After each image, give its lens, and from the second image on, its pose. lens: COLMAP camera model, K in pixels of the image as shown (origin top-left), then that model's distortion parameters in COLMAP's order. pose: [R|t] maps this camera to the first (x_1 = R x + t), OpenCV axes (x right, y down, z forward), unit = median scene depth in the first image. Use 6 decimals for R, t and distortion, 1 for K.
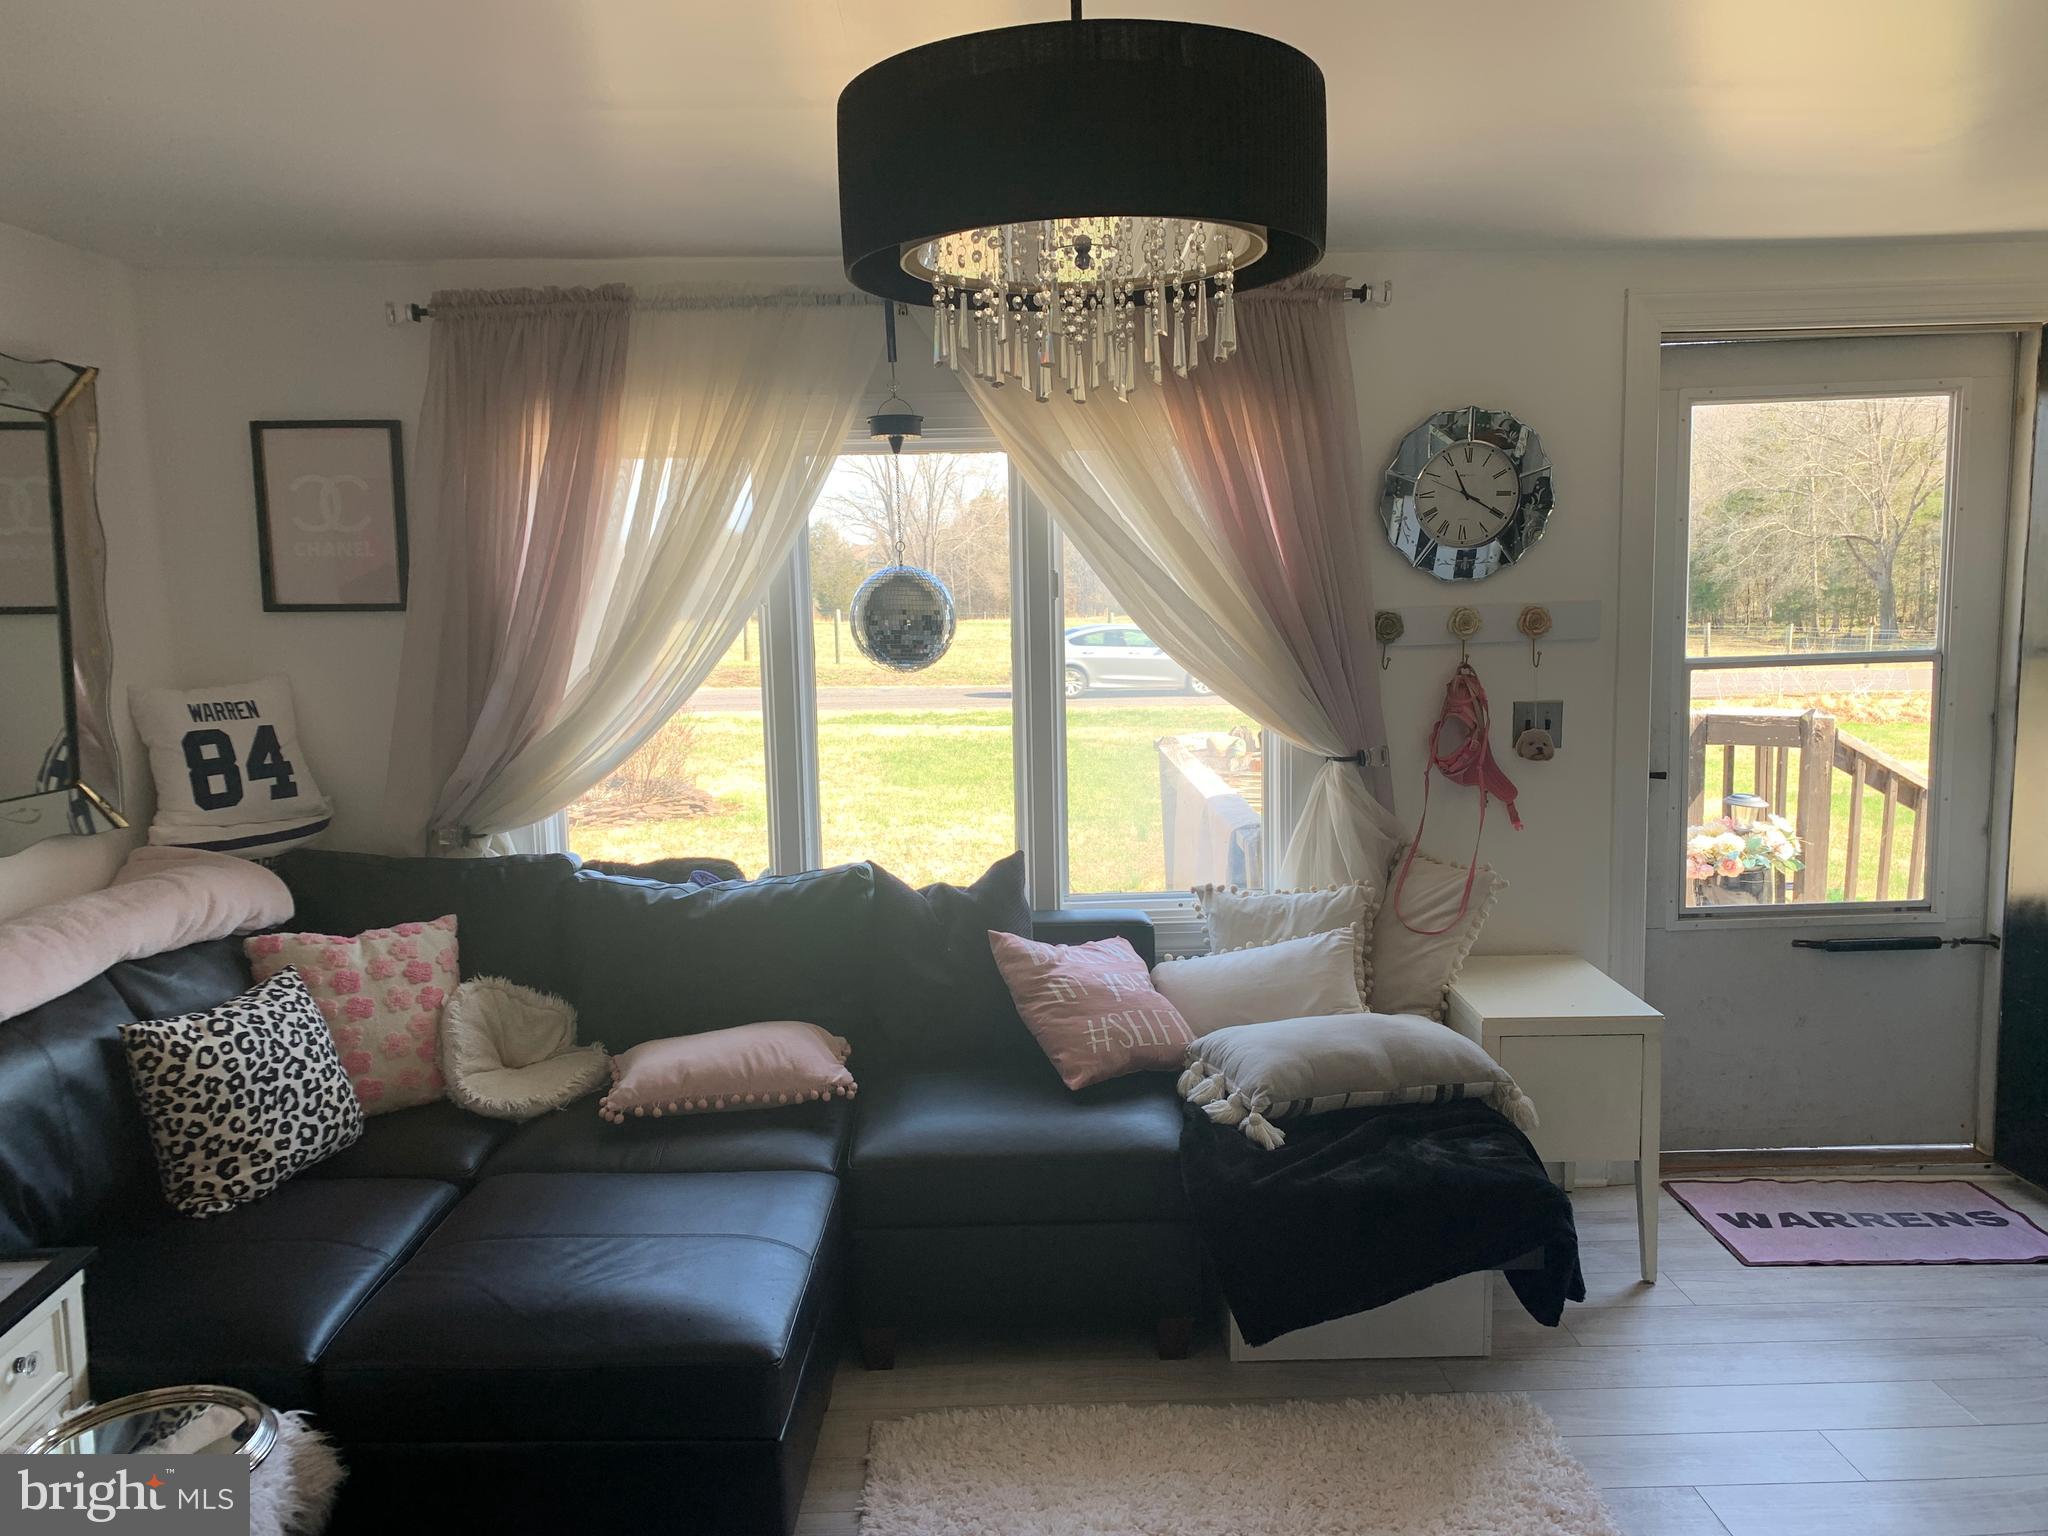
lens RADIAL K [[1493.2, 0, 1017.1], [0, 1493.2, 741.7], [0, 0, 1]] dist [0.038486, -0.085035]
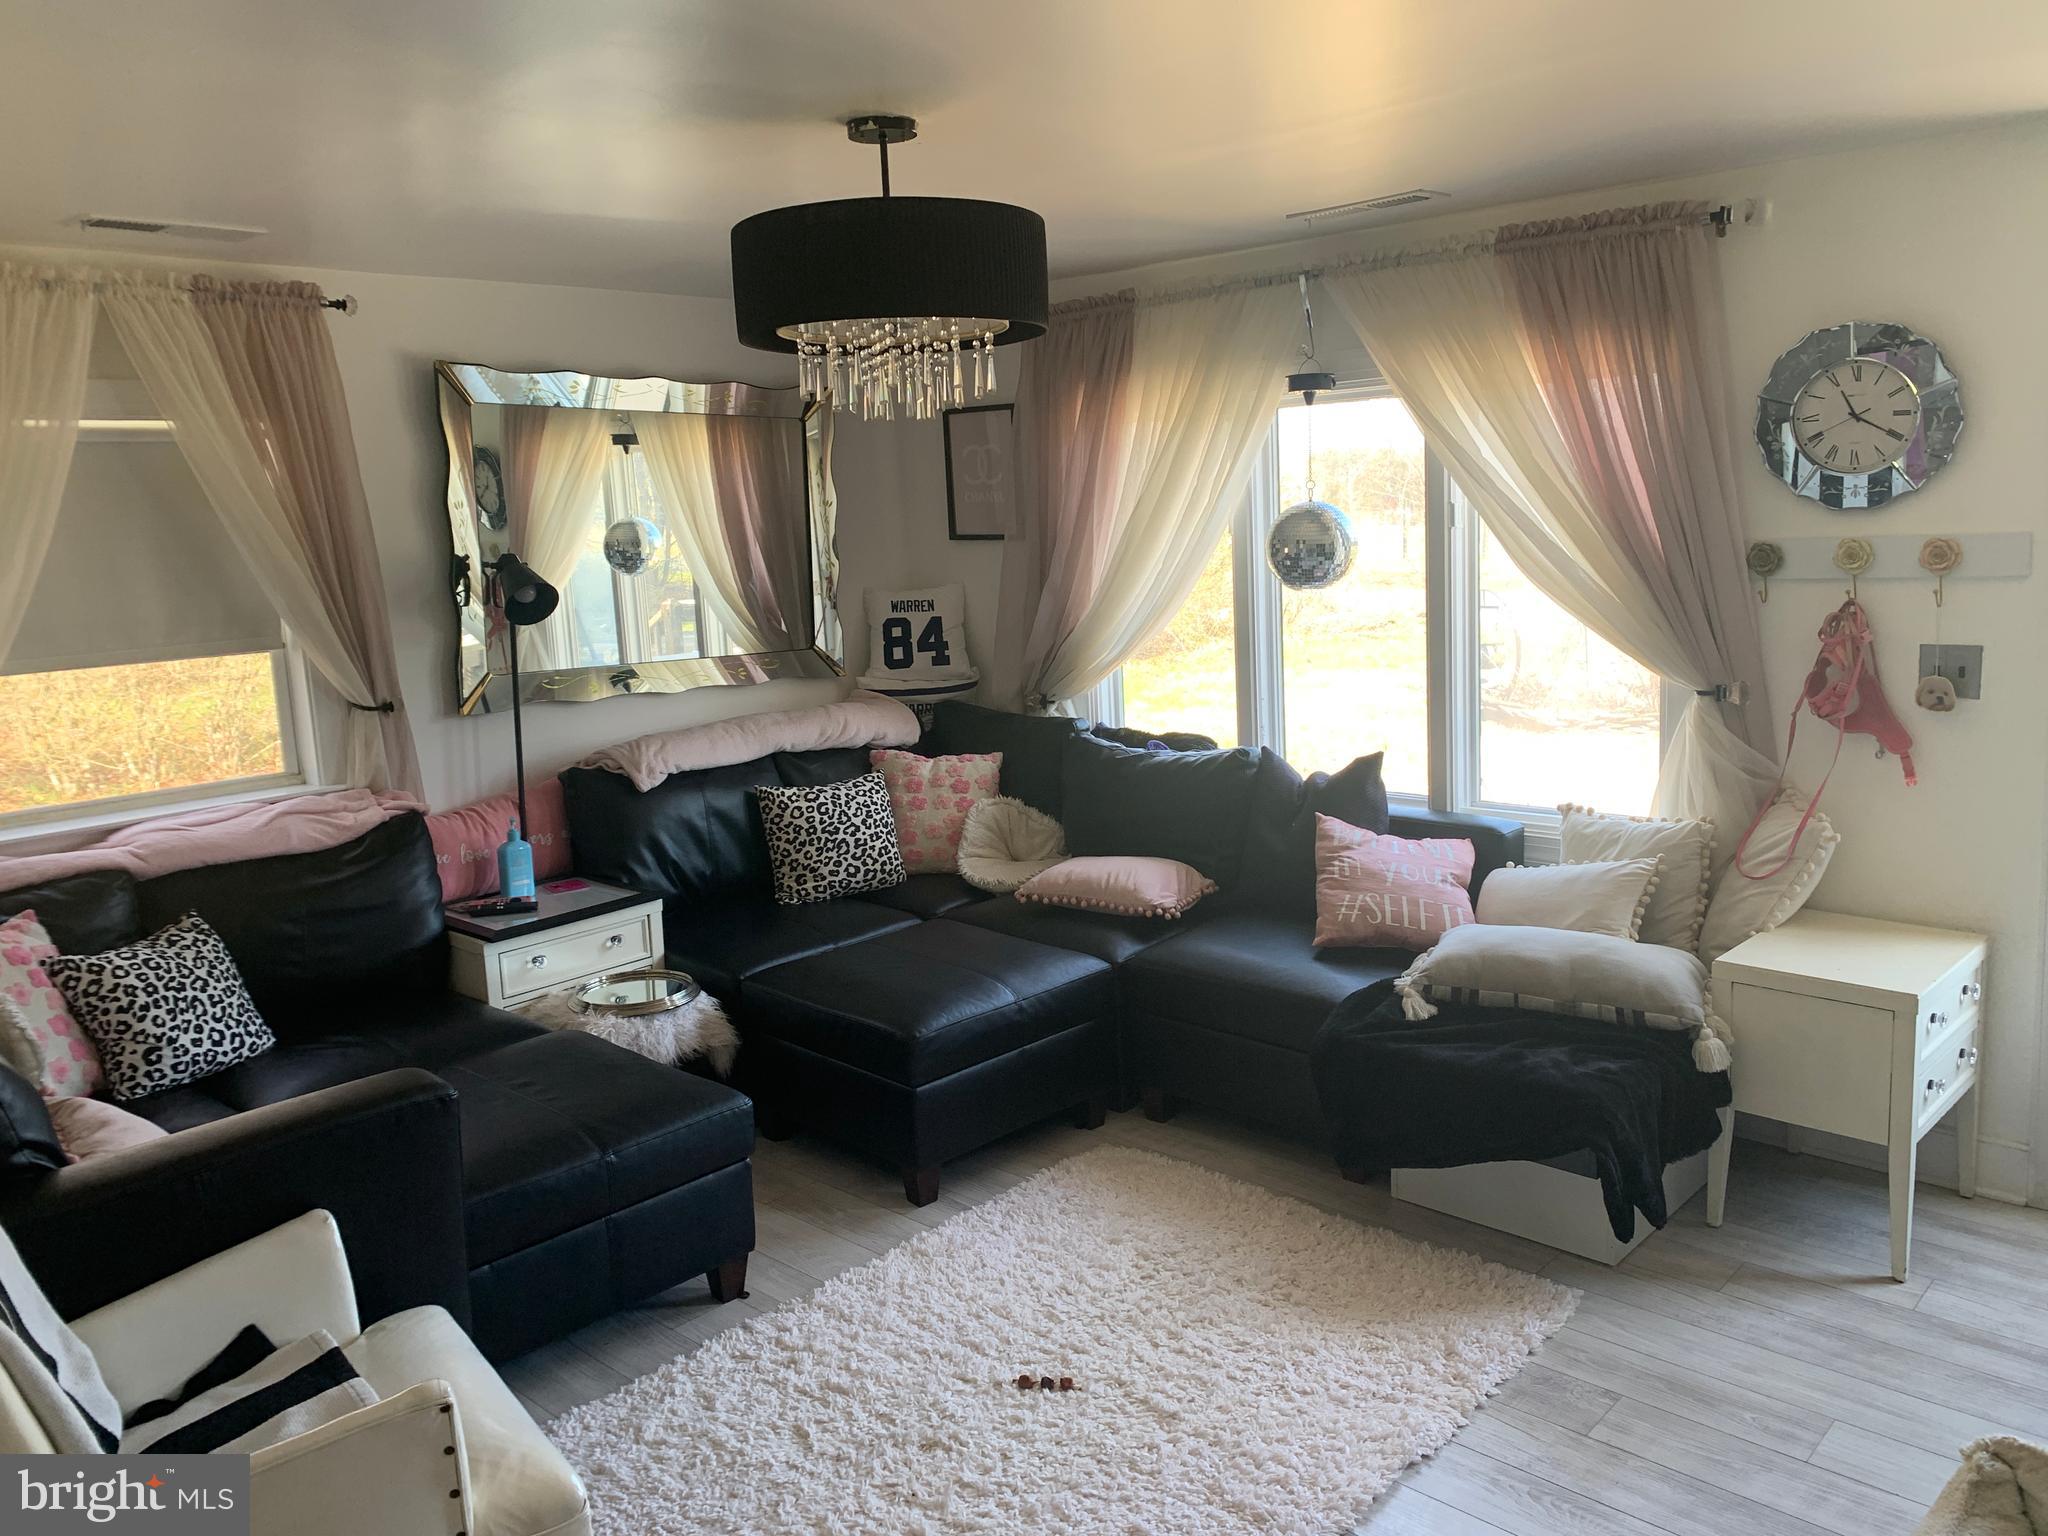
lens RADIAL K [[1493.2, 0, 1017.1], [0, 1493.2, 741.7], [0, 0, 1]] dist [0.038486, -0.085035]
pose [[0.720498, 0.097029, -0.686635, 0.620746], [-0.050153, 0.994861, 0.087958, -0.022390], [0.691641, -0.028937, 0.721662, -0.028704]]
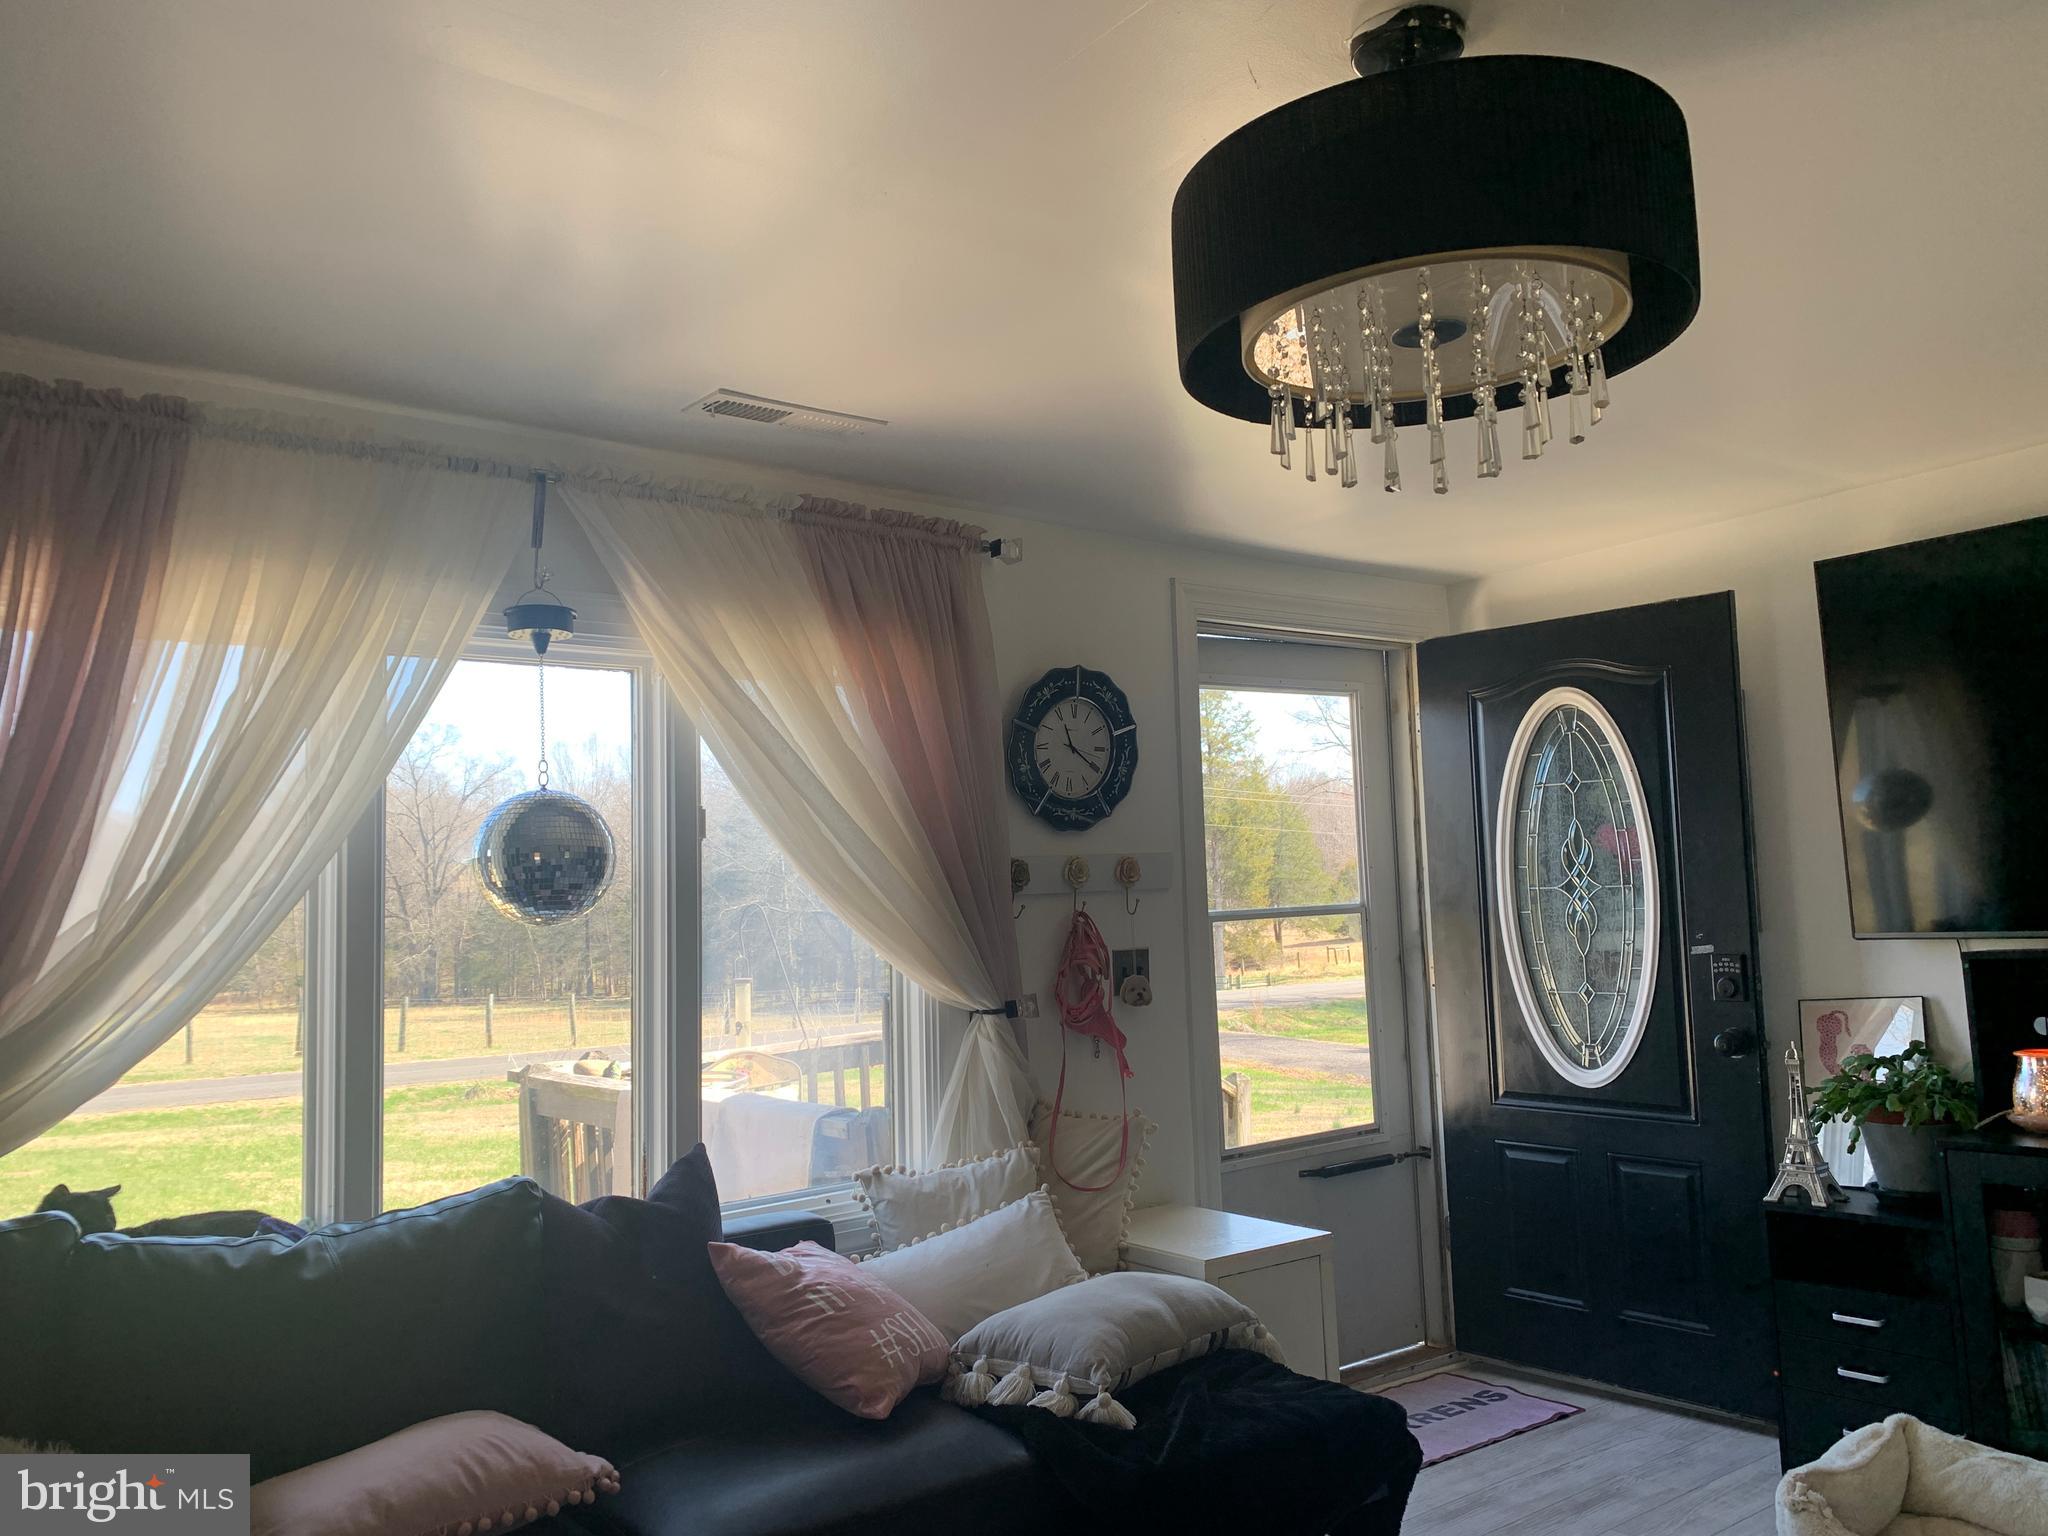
lens RADIAL K [[1493.2, 0, 1017.1], [0, 1493.2, 741.7], [0, 0, 1]] dist [0.038486, -0.085035]
pose [[0.807037, 0.059474, 0.587498, -0.363626], [0.088148, 0.971634, -0.219450, 0.058479], [-0.583885, 0.228891, 0.778902, 0.230409]]
